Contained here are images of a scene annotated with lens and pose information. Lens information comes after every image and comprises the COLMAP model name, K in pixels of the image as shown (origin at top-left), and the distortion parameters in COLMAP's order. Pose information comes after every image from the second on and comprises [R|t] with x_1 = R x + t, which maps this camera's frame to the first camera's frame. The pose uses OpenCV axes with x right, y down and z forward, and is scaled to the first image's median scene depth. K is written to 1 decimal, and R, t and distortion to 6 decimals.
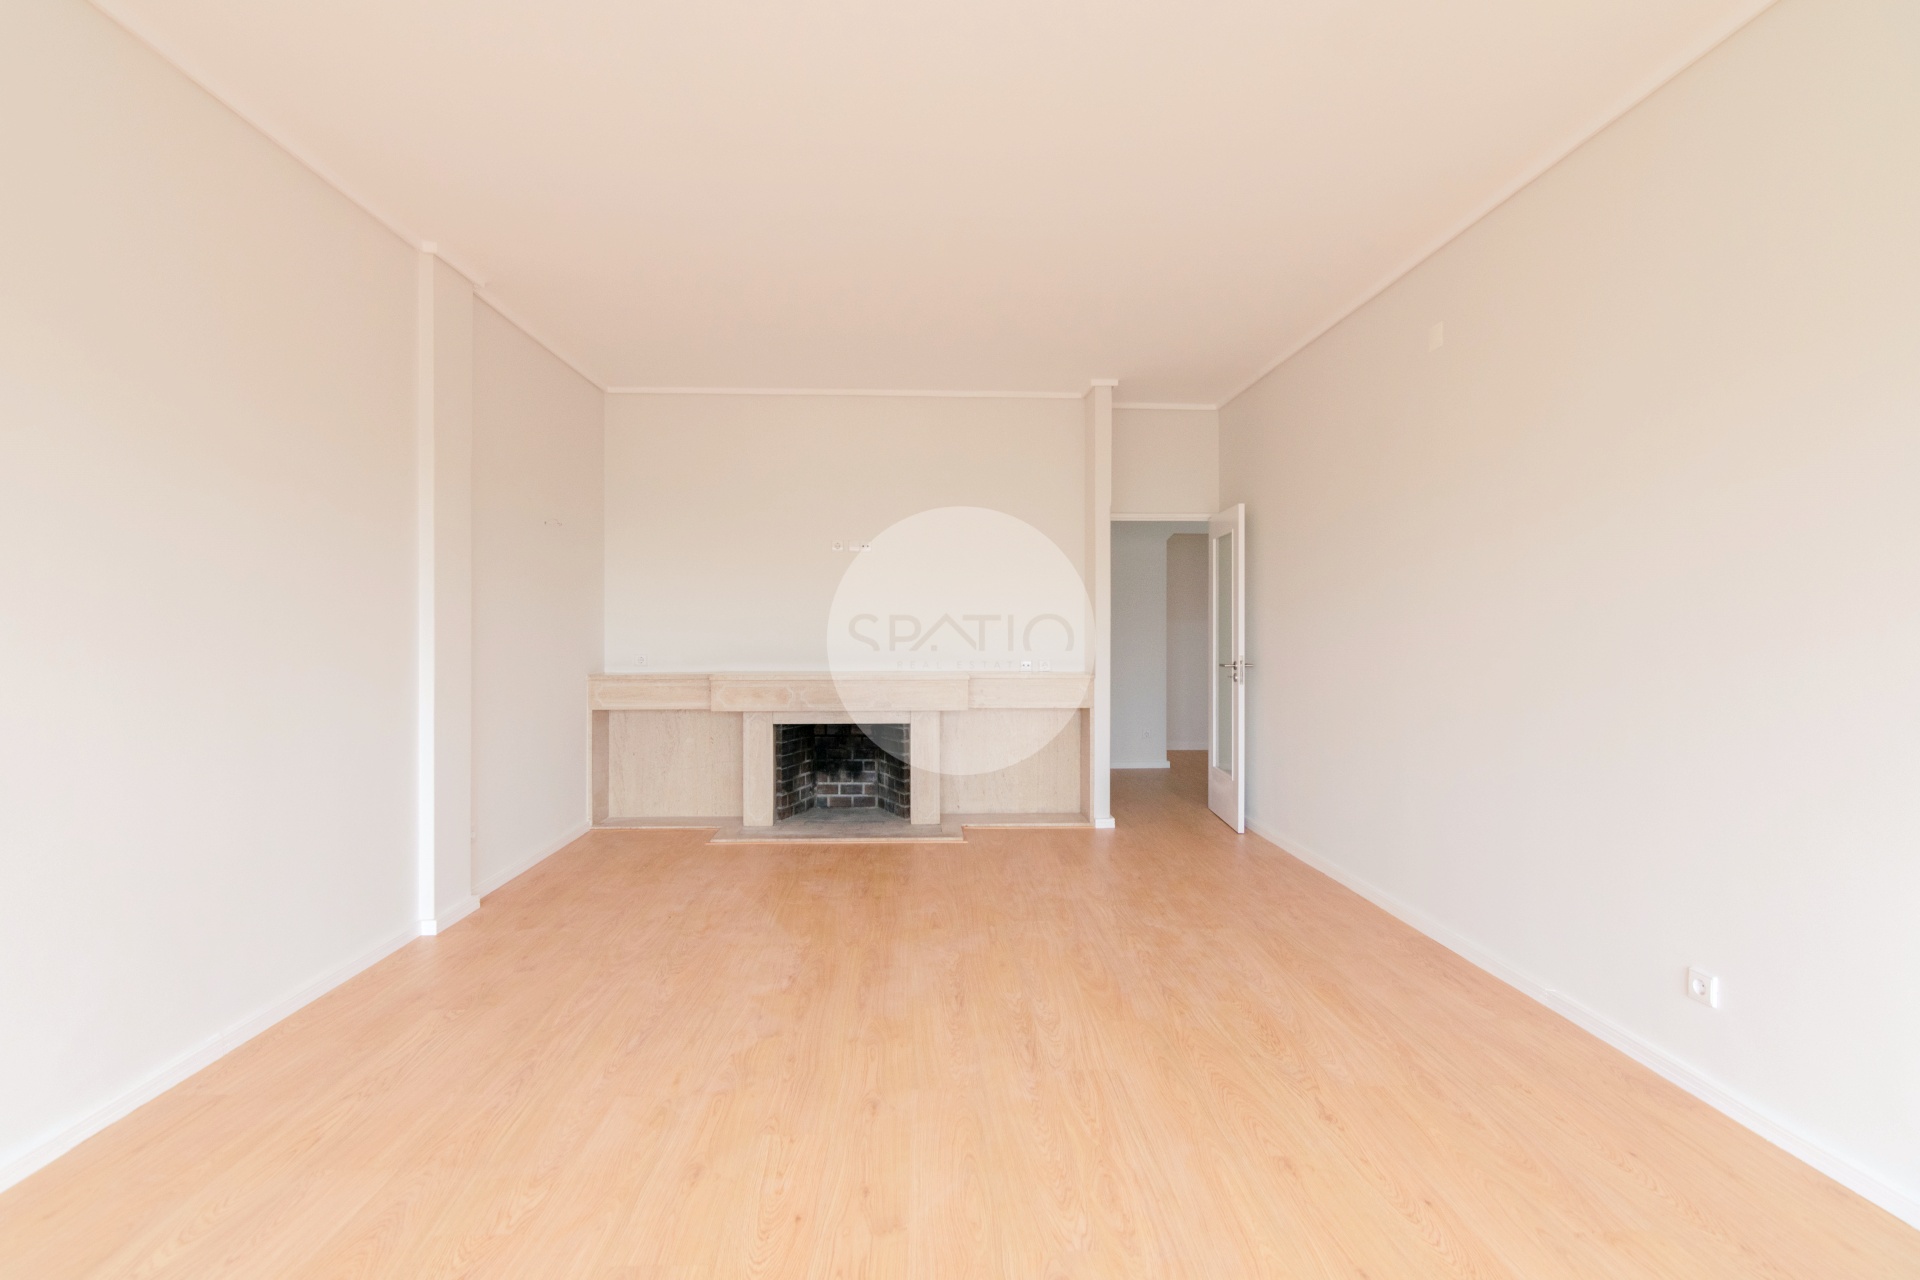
lens RADIAL K [[939.0, 0, 949.1], [0, 939.0, 622.8], [0, 0, 1]] dist [-0.001586, 0.000055]
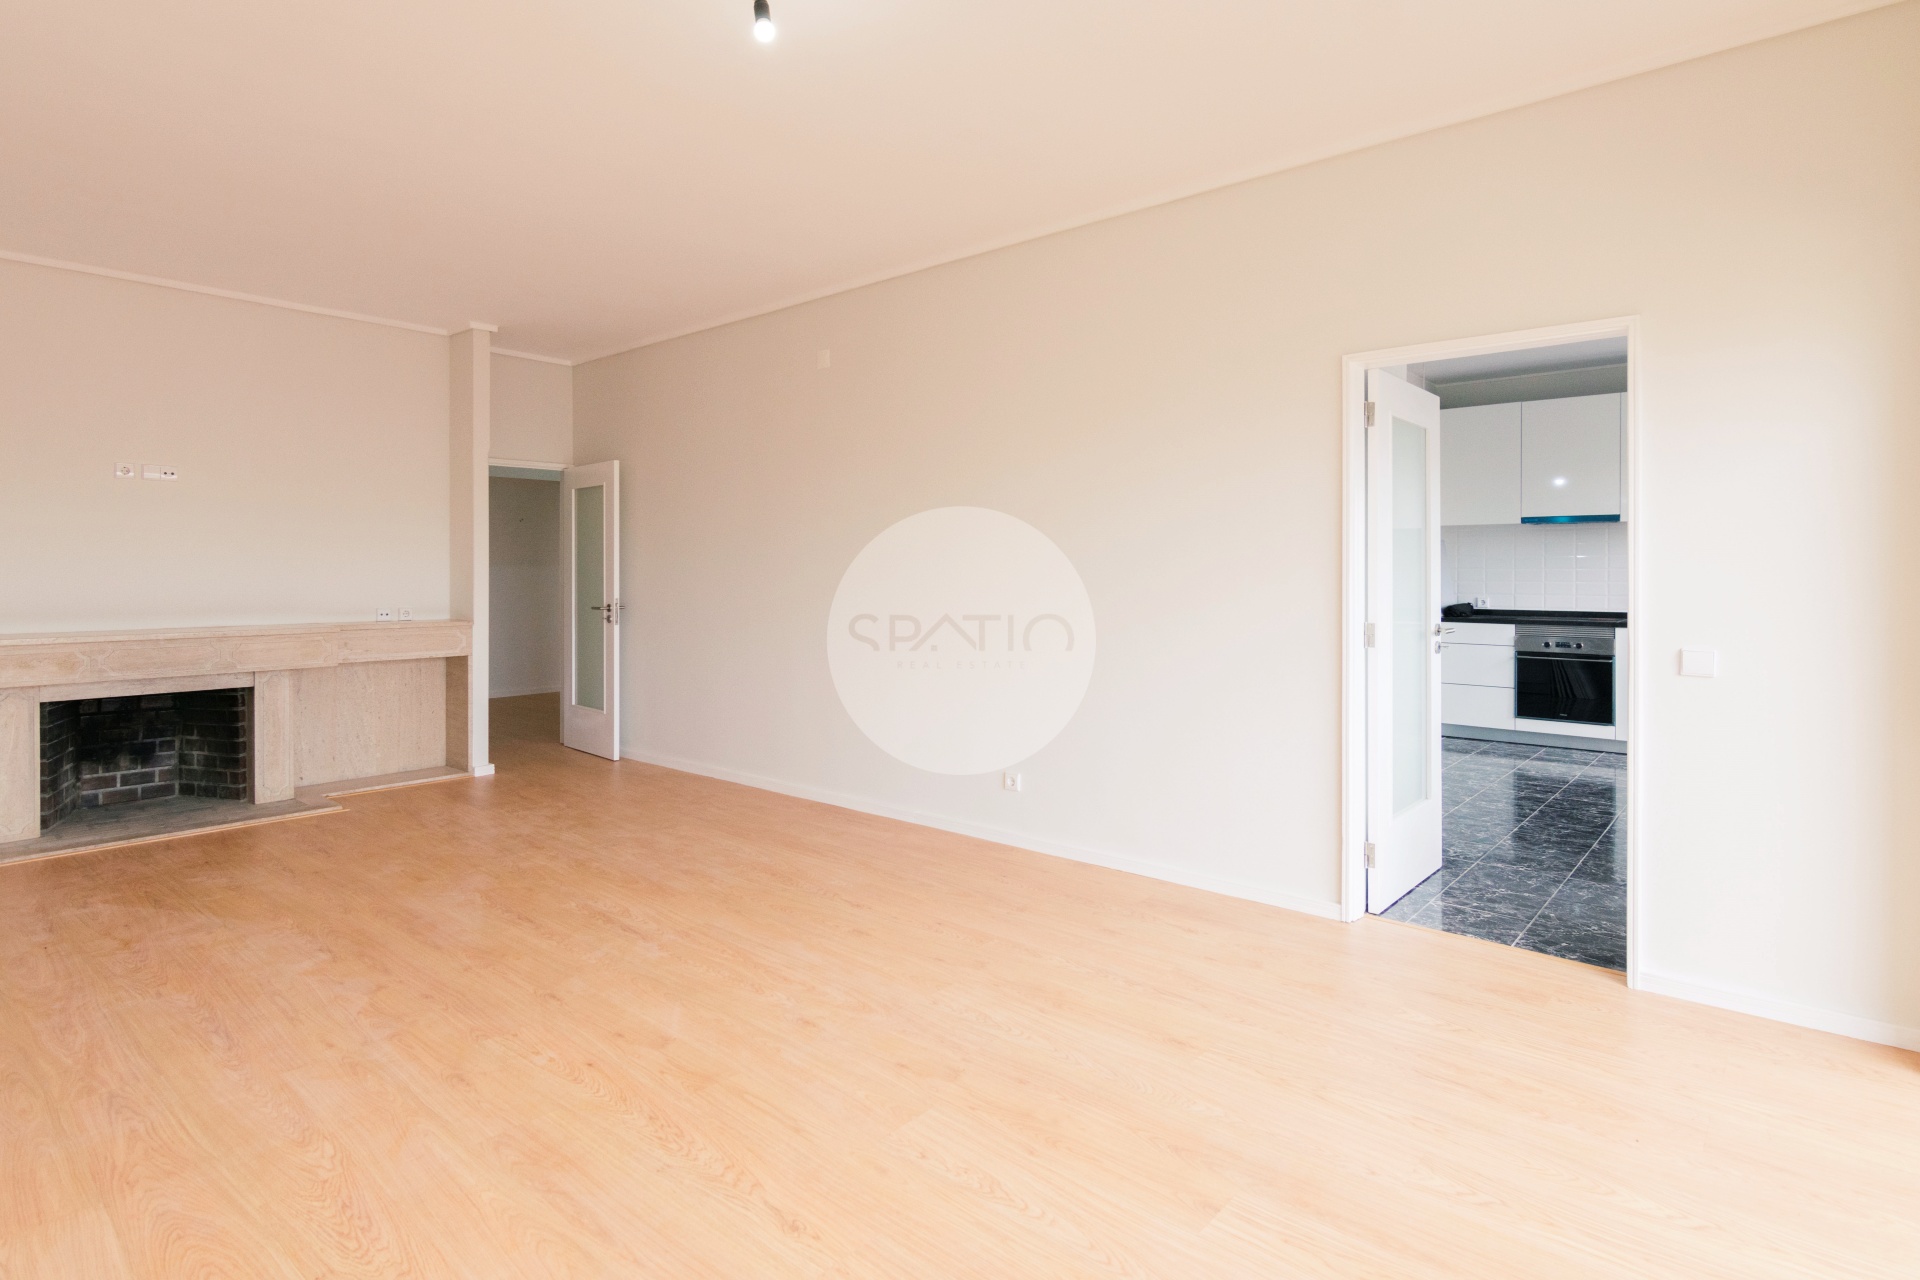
lens RADIAL K [[999.6, 0, 928.1], [0, 999.6, 563.4], [0, 0, 1]] dist [-0.000393, 0.001334]
pose [[0.694074, 0.004202, 0.719891, -0.271436], [-0.002278, 0.999991, -0.003641, -0.002751], [-0.719900, 0.000887, 0.694077, -0.072078]]
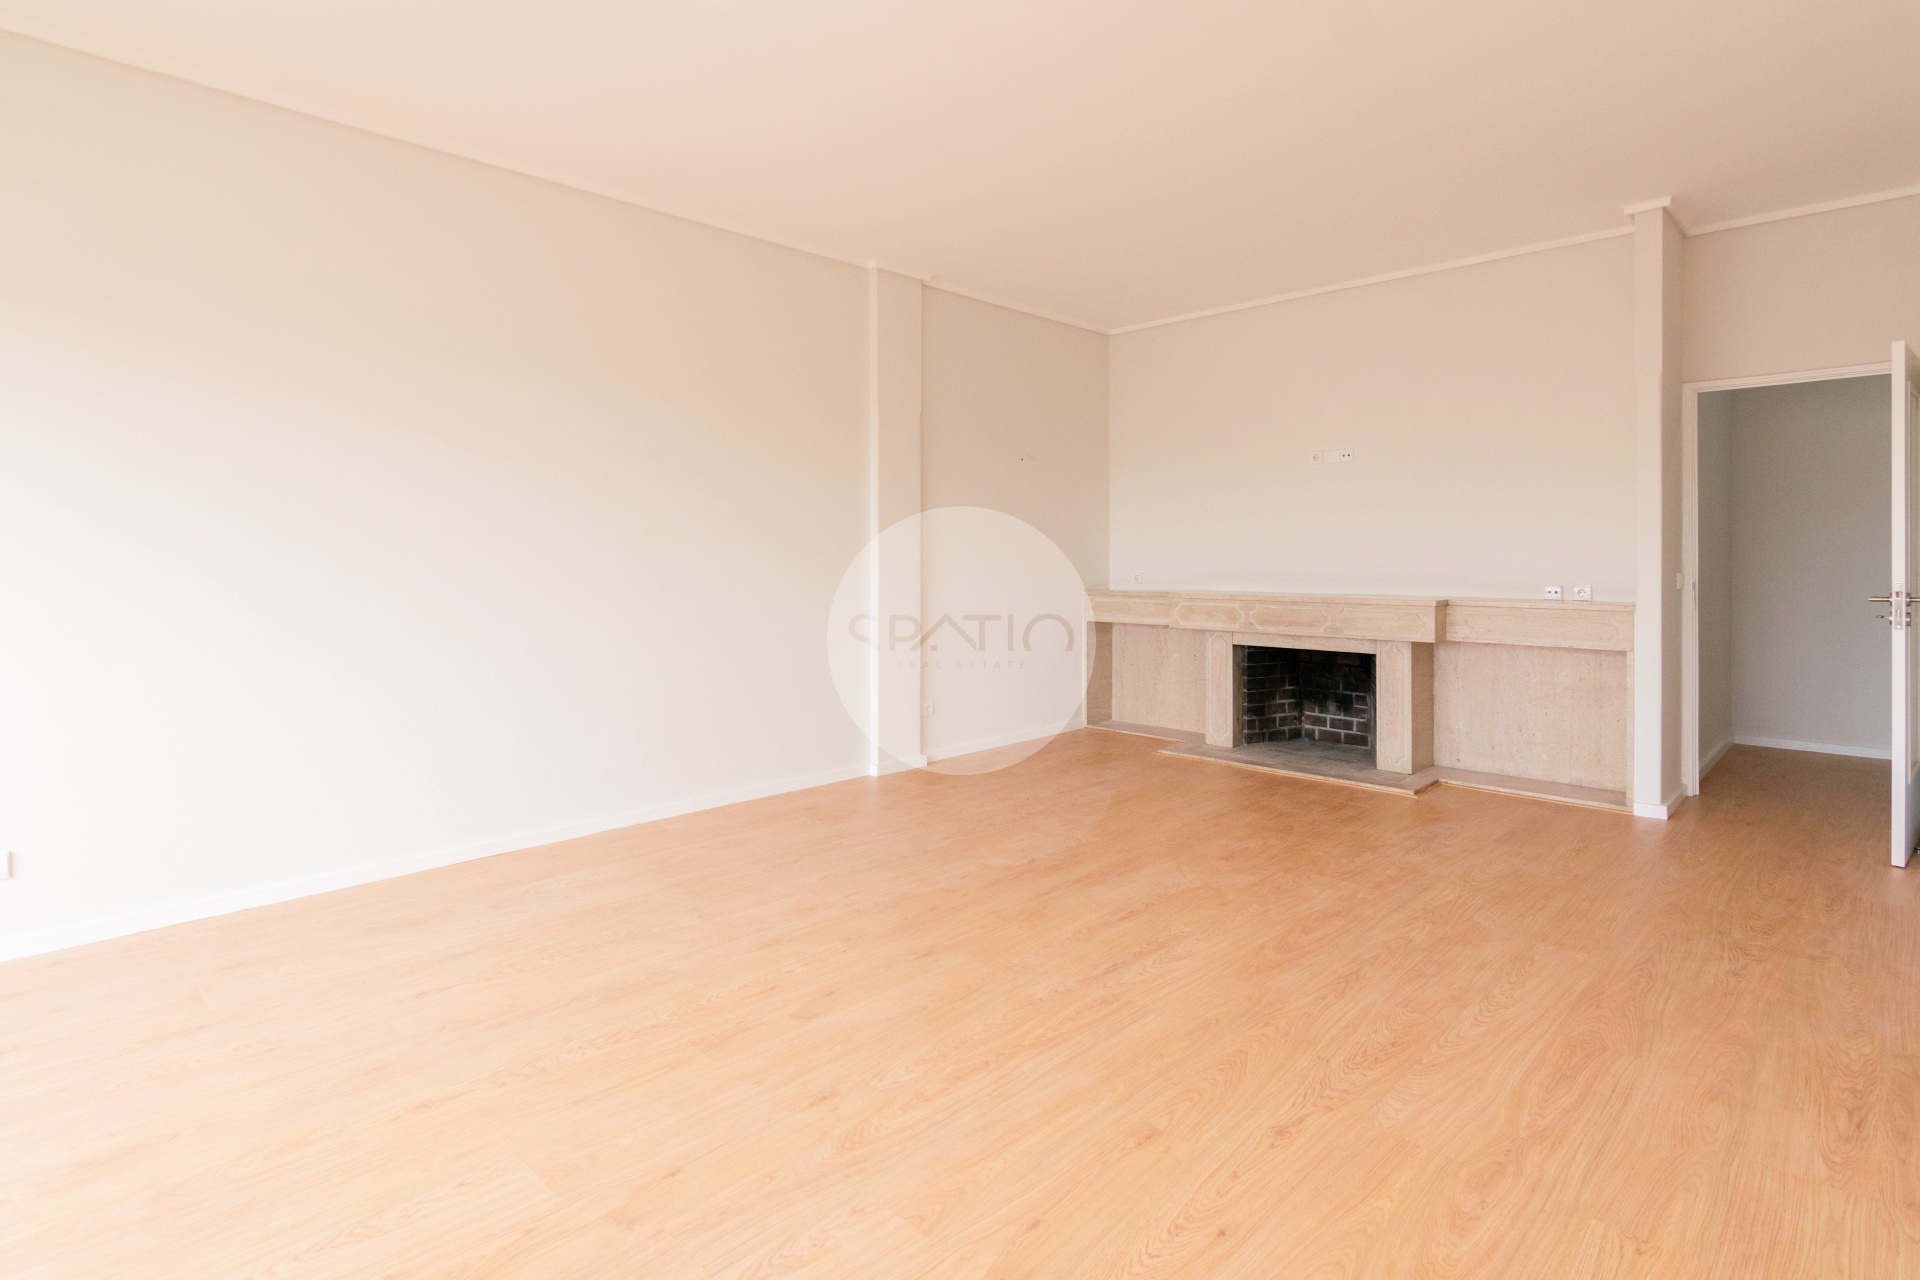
lens RADIAL K [[954.9, 0, 930.7], [0, 954.9, 548.3], [0, 0, 1]] dist [-0.000486, 0.000195]
pose [[0.676308, -0.008150, -0.736573, 0.336776], [0.007539, 0.999963, -0.004143, 0.008841], [0.736580, -0.002751, 0.676345, 0.089722]]
